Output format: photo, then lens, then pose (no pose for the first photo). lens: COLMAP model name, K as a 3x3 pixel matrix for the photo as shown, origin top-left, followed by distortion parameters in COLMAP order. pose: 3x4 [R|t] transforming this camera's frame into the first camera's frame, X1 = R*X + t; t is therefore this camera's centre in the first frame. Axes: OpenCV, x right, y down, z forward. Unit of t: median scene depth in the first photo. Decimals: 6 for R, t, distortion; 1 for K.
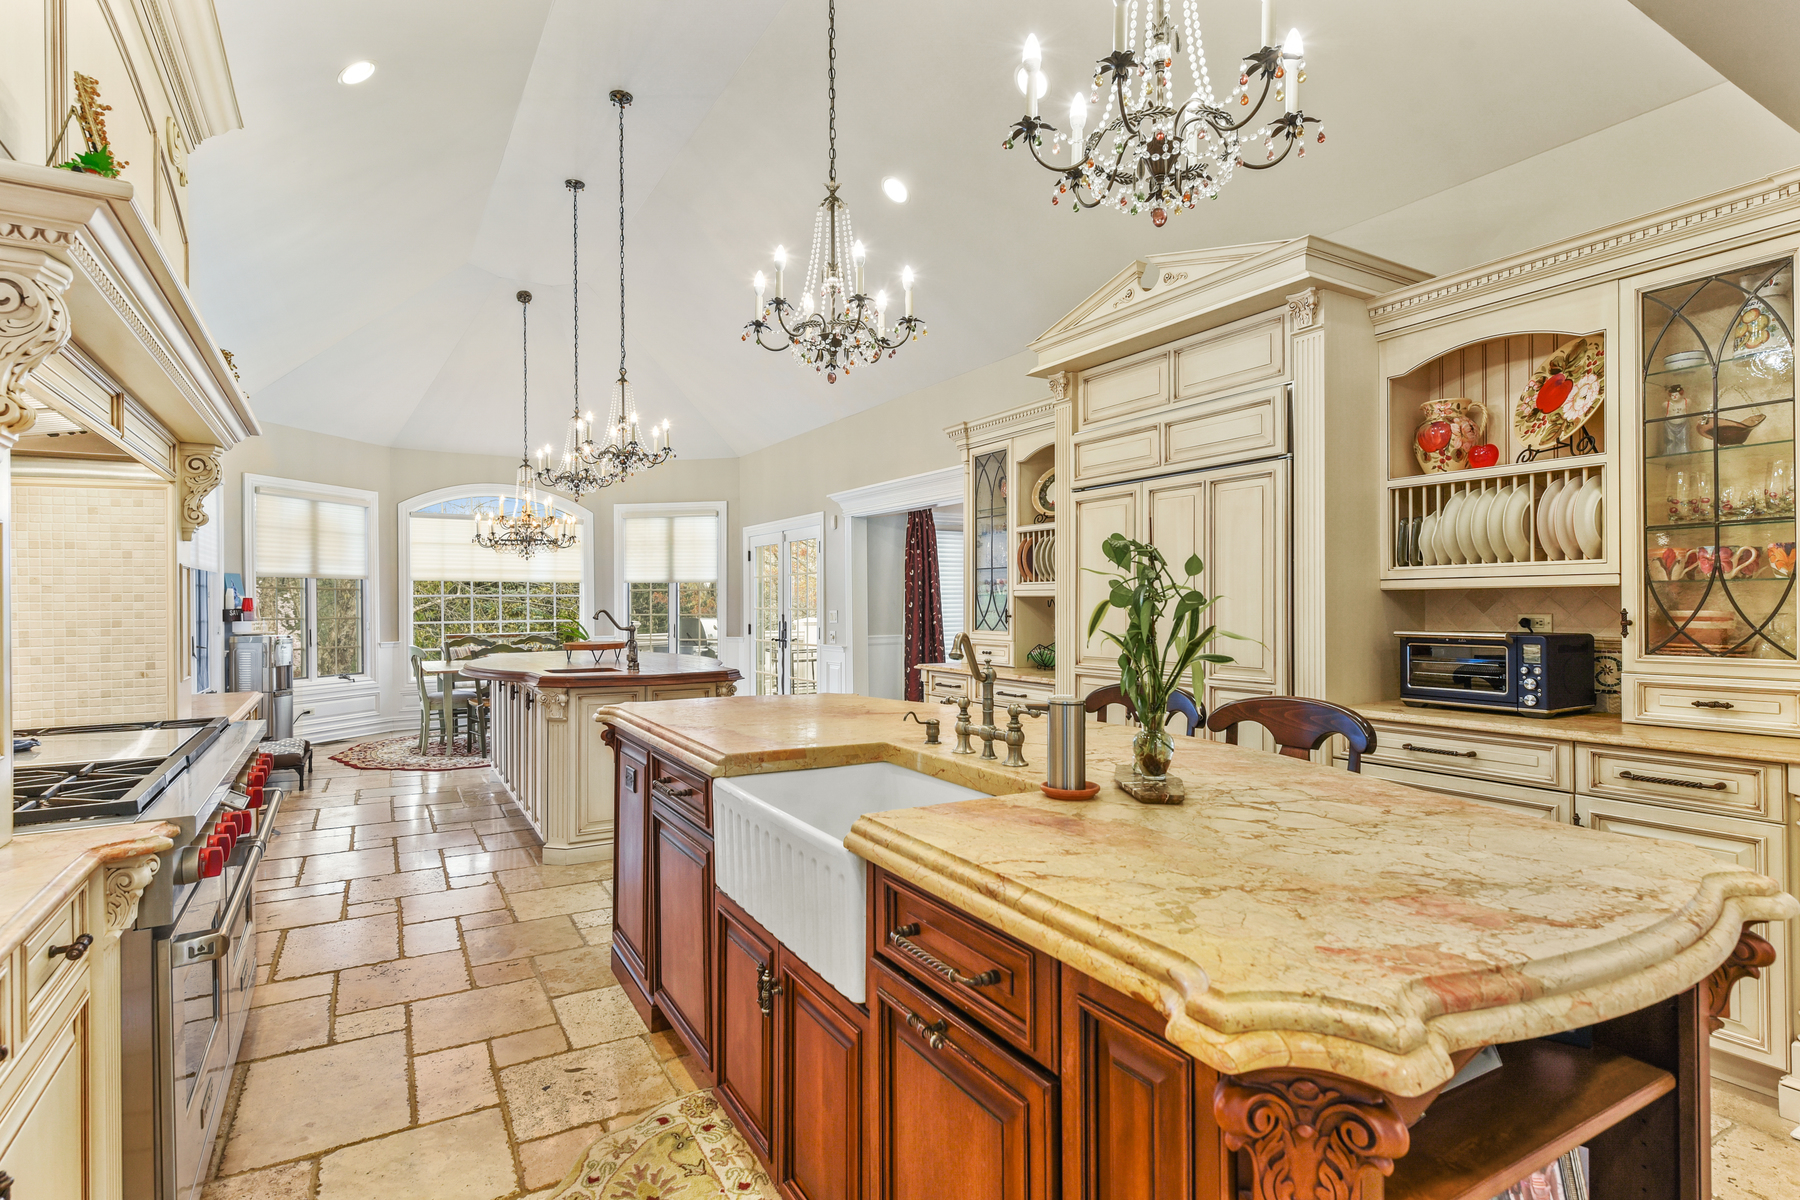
lens RADIAL K [[908.9, 0, 907.8], [0, 908.9, 604.9], [0, 0, 1]] dist [0.002768, 0.000112]
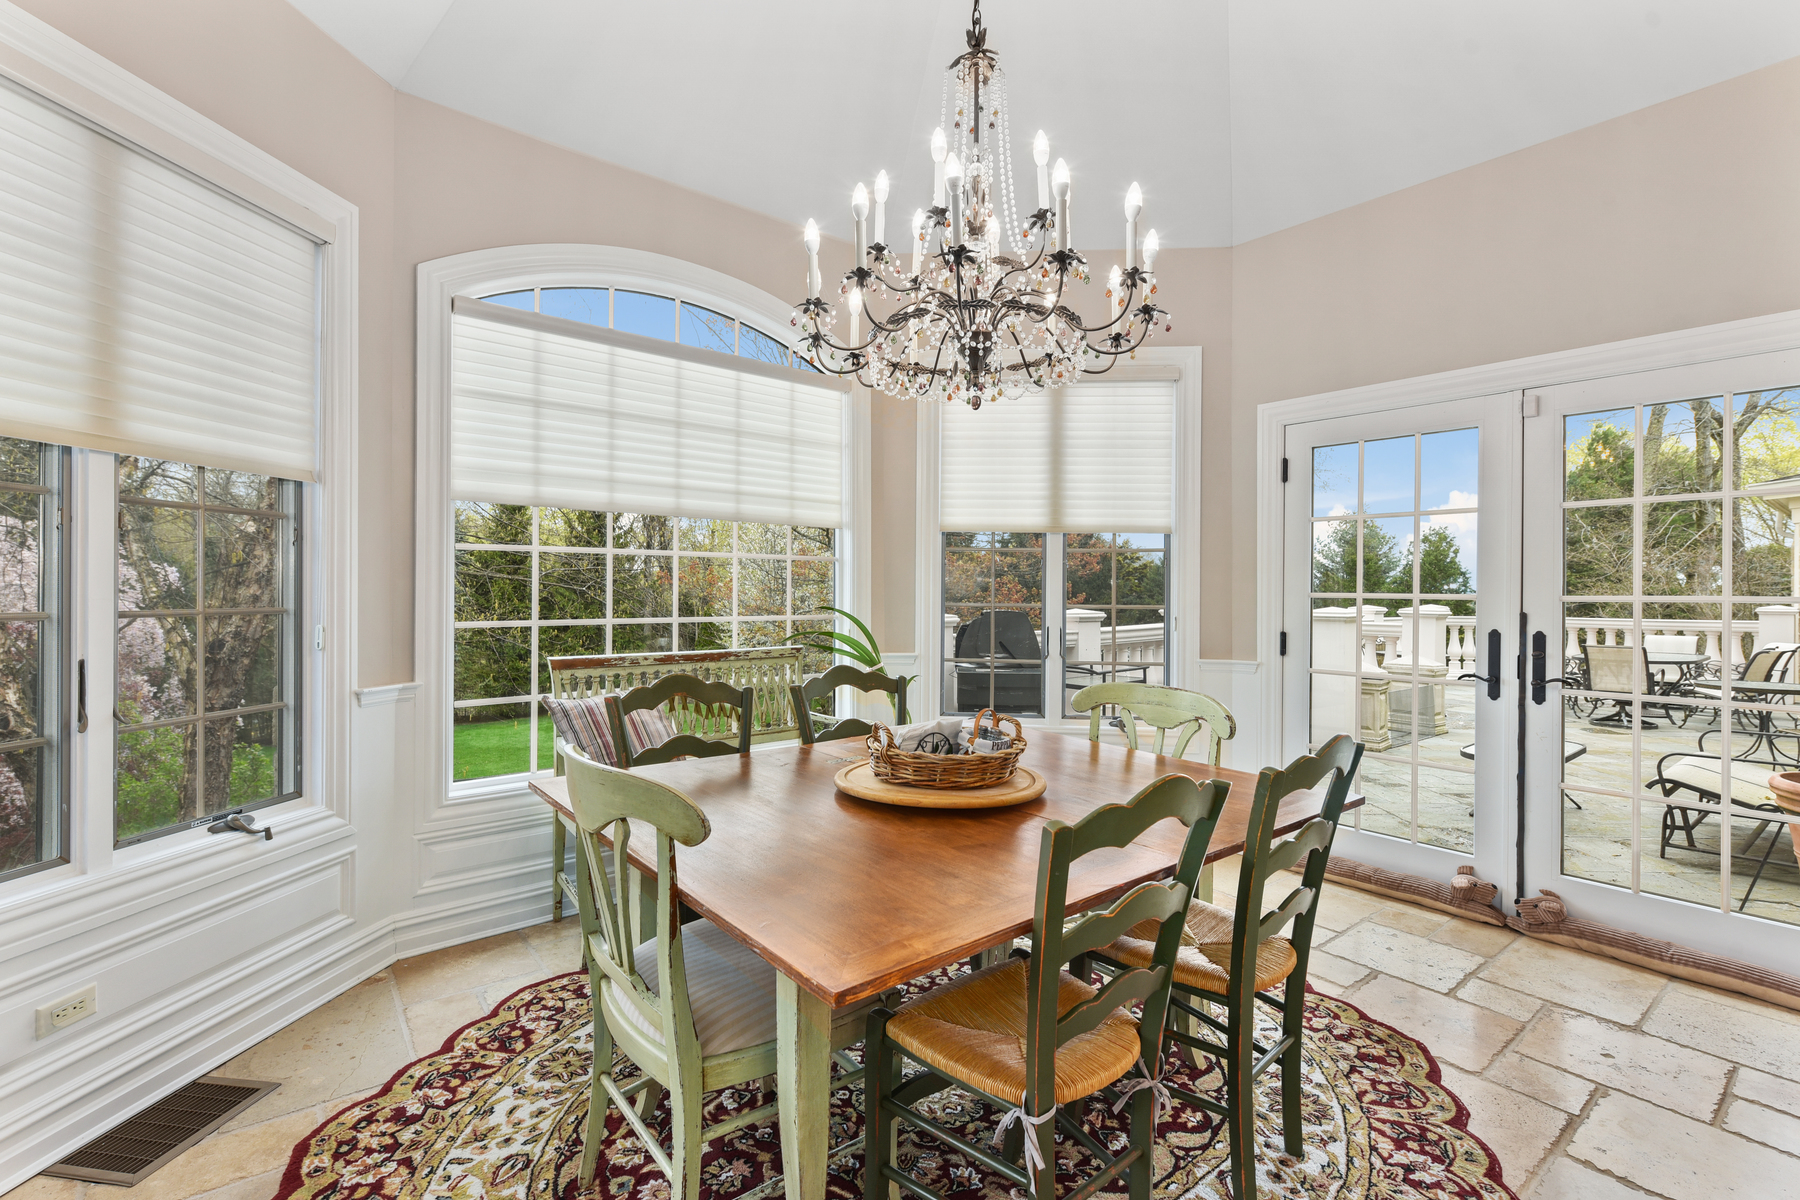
lens RADIAL K [[801.6, 0, 888.8], [0, 801.6, 596.5], [0, 0, 1]] dist [0.001884, 0.000174]
pose [[0.991359, 0.011870, 0.130637, -0.427312], [-0.012239, 0.999923, 0.002024, 0.006377], [-0.130602, -0.003605, 0.991428, 0.689143]]
